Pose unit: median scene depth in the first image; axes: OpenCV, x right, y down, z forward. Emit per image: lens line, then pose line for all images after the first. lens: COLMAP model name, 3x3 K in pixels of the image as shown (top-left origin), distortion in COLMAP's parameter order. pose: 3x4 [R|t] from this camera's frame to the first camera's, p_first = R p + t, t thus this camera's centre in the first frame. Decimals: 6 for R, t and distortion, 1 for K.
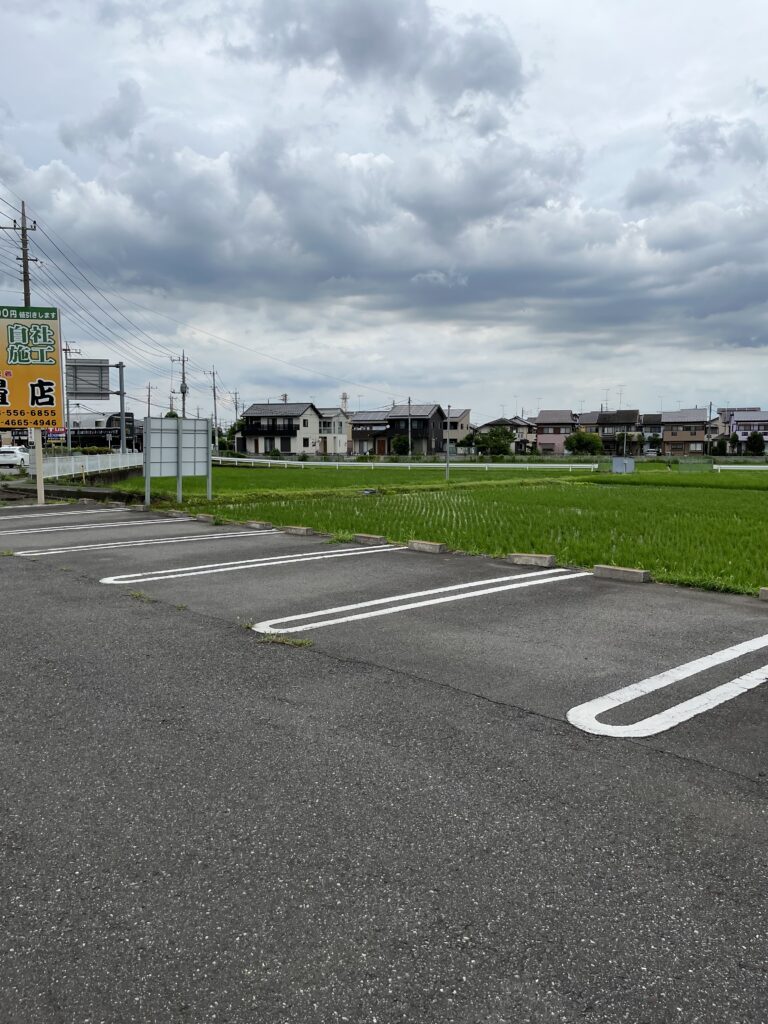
lens RADIAL K [[775.8, 0, 384.0], [0, 775.8, 511.5], [0, 0, 1]] dist [0.032092, 0.004024]
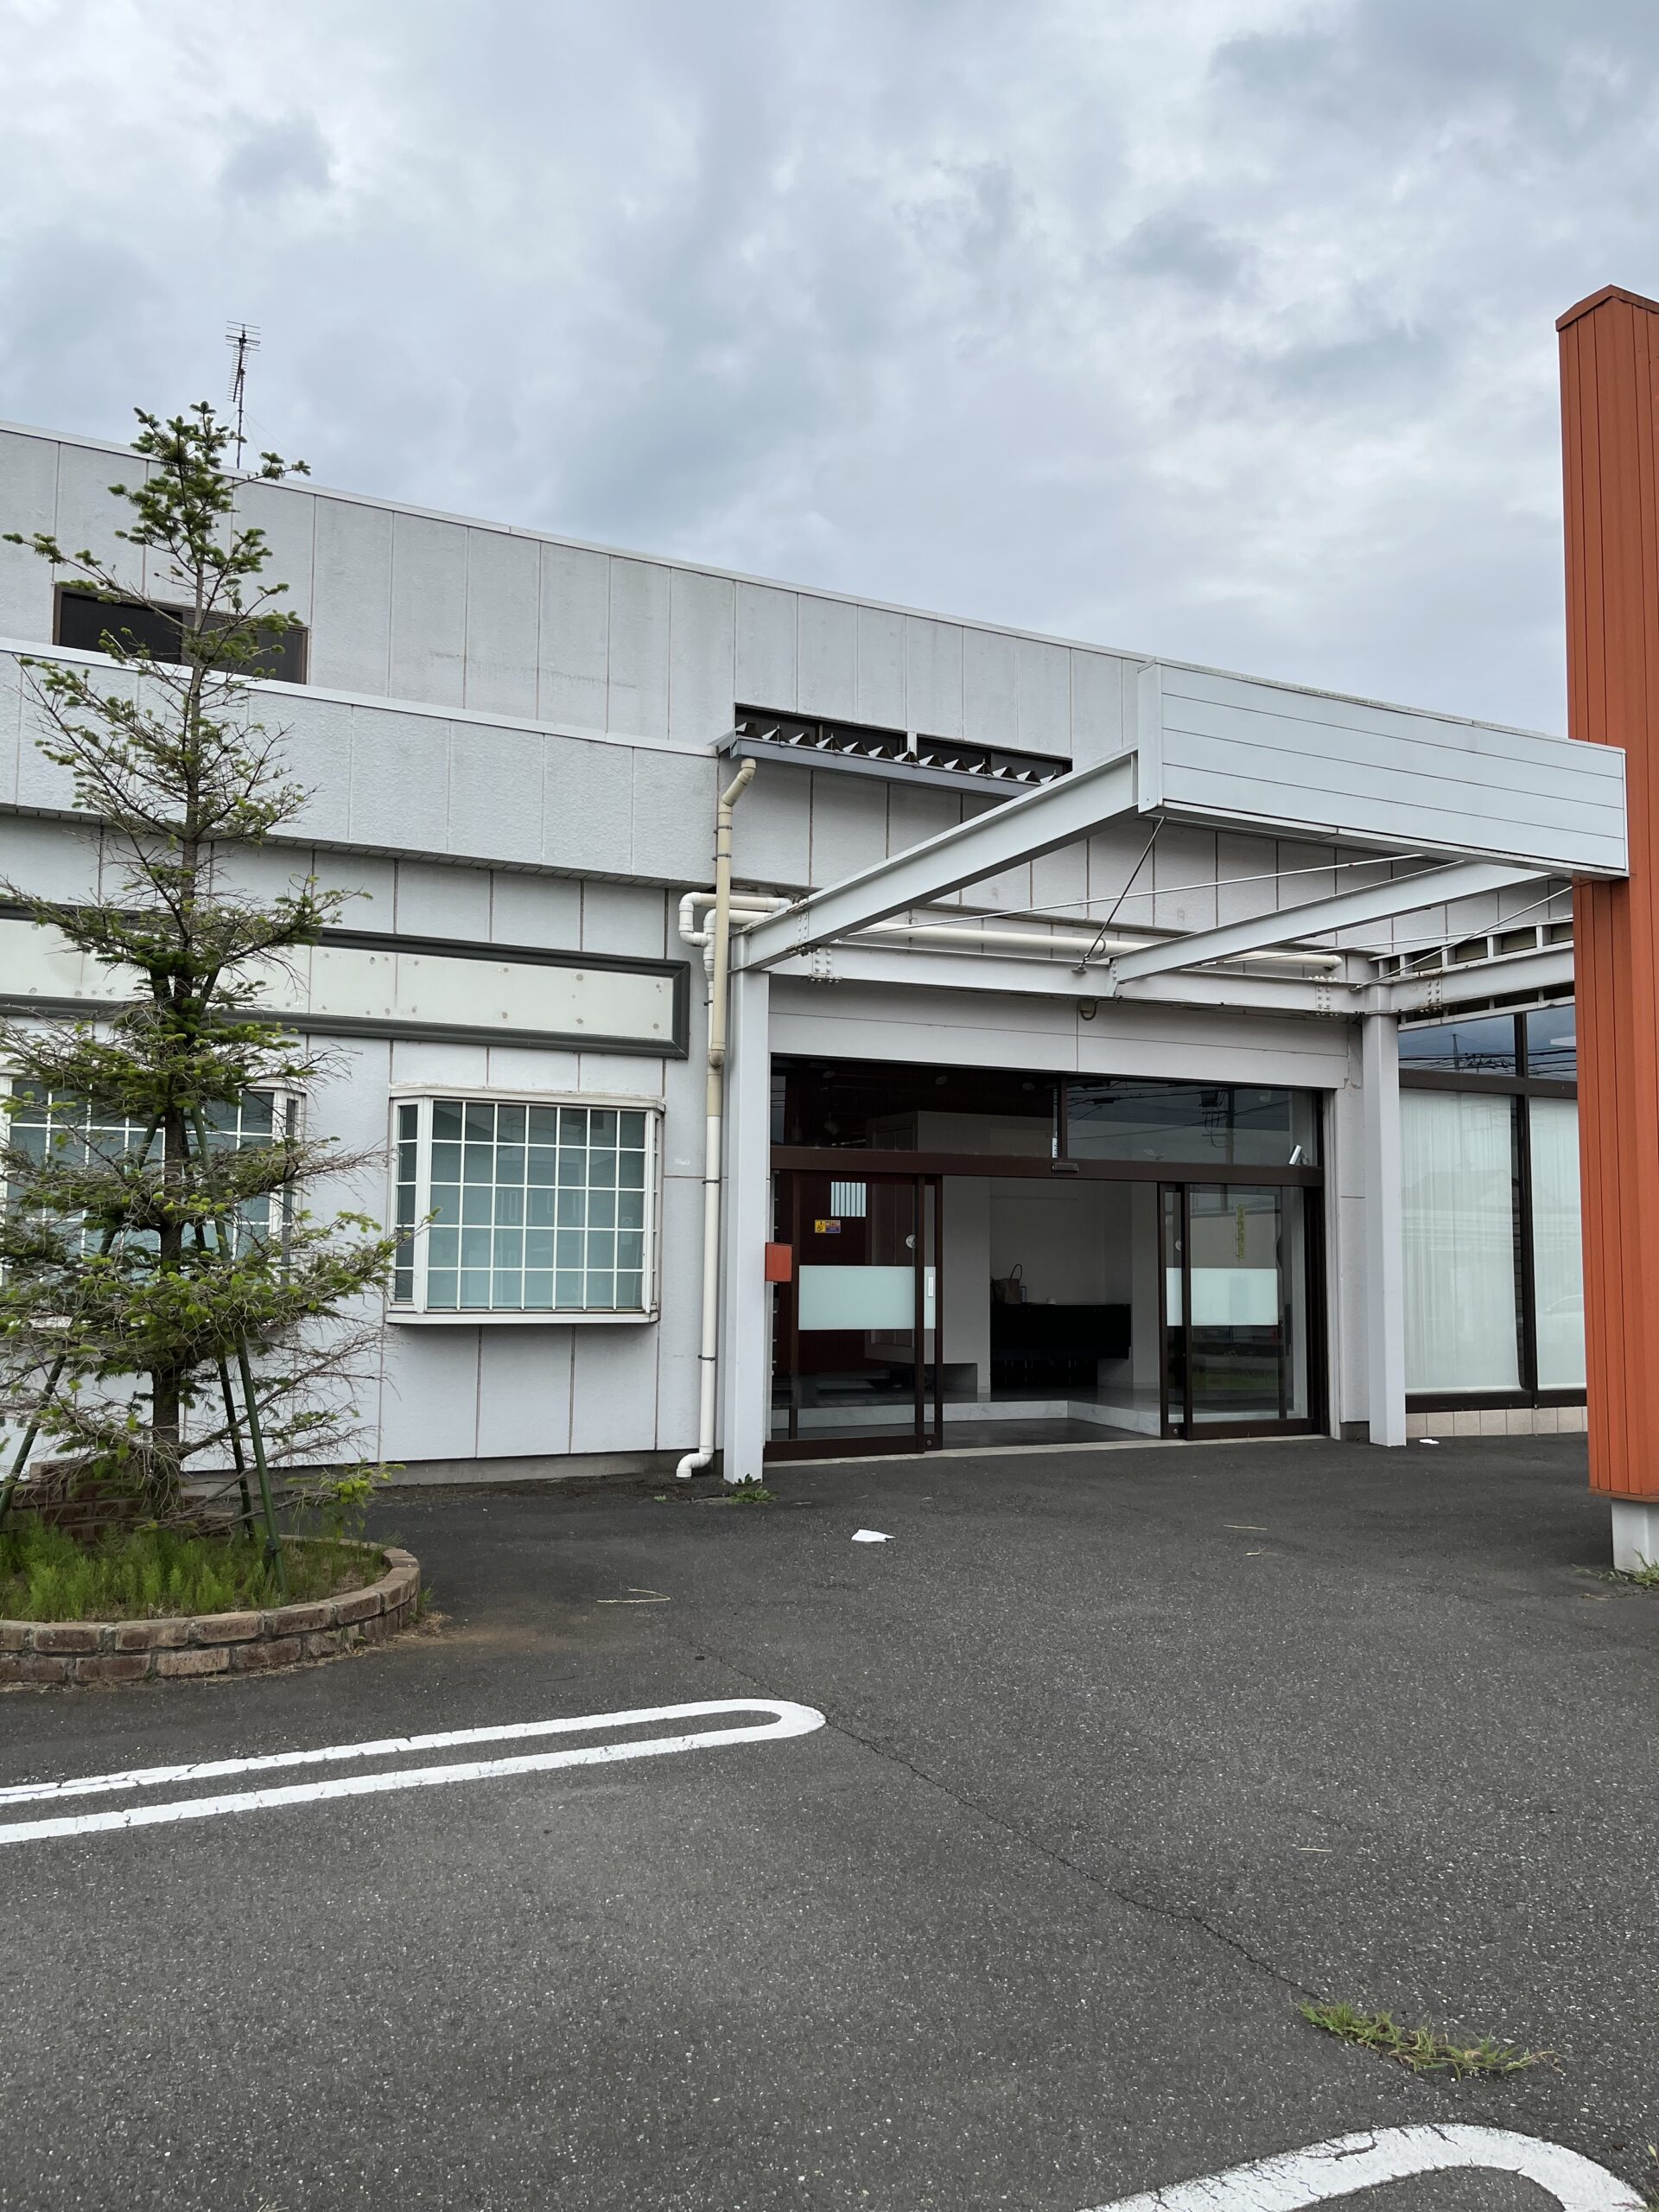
lens RADIAL K [[1675.7, 0, 828.2], [0, 1675.7, 1106.1], [0, 0, 1]] dist [0.032092, 0.004024]
pose [[-0.960540, 0.017095, 0.277617, -0.128358], [0.014619, 0.999833, -0.010987, -0.182916], [-0.277759, -0.006495, -0.960629, 2.040148]]
